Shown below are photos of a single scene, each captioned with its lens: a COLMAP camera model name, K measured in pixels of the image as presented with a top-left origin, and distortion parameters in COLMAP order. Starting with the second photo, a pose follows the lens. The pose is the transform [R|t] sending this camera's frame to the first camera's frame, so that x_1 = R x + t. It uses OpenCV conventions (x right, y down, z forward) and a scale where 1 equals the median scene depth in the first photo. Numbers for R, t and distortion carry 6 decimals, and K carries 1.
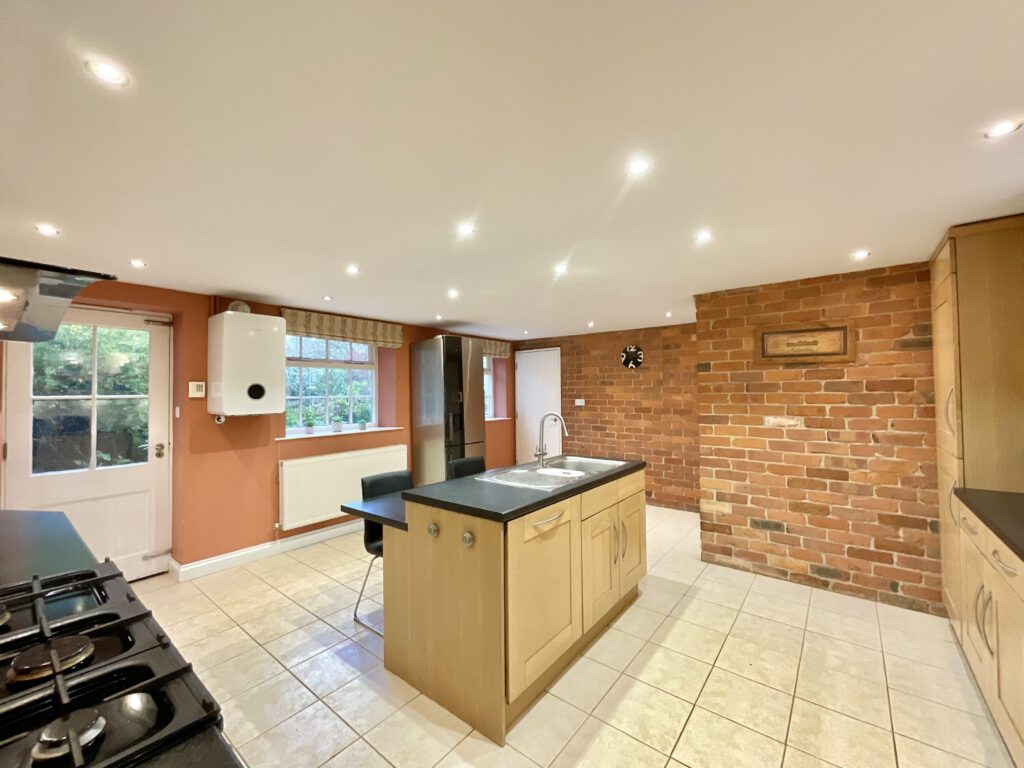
lens RADIAL K [[419.7, 0, 508.1], [0, 419.7, 386.1], [0, 0, 1]] dist [-0.001831, 0.000243]
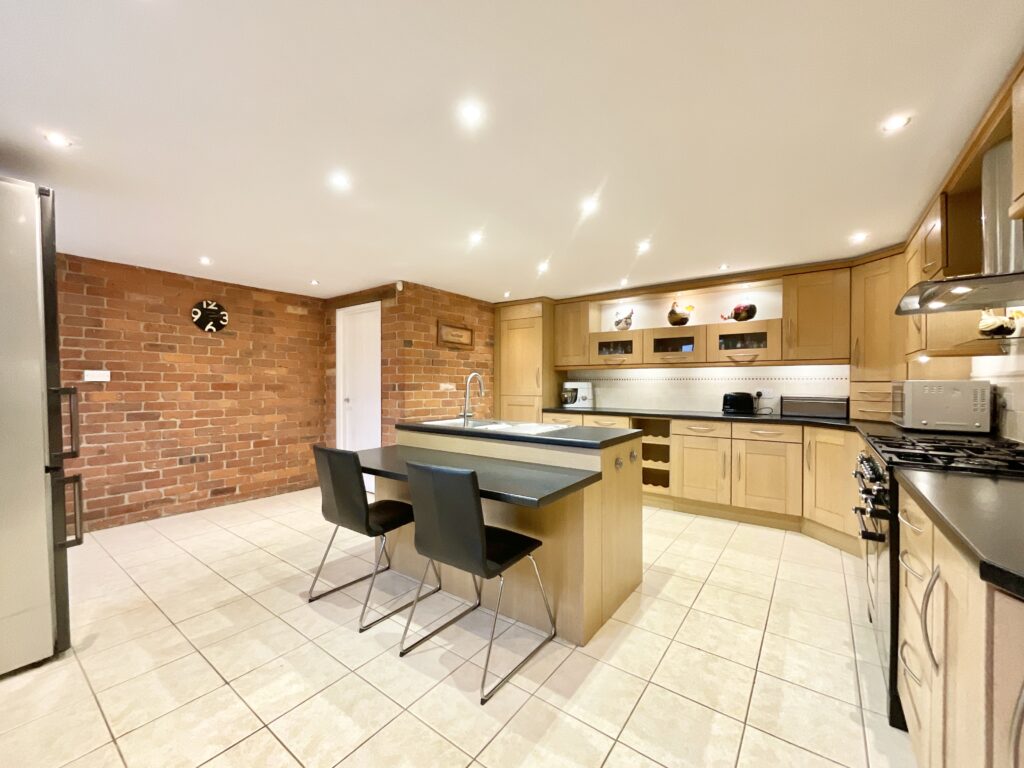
lens RADIAL K [[419.7, 0, 512.8], [0, 419.7, 387.8], [0, 0, 1]] dist [-0.001831, 0.000243]
pose [[-0.053809, 0.000168, 0.998551, -0.518065], [-0.016890, 0.999857, -0.001078, 0.053928], [-0.998408, -0.016924, -0.053799, 0.531013]]
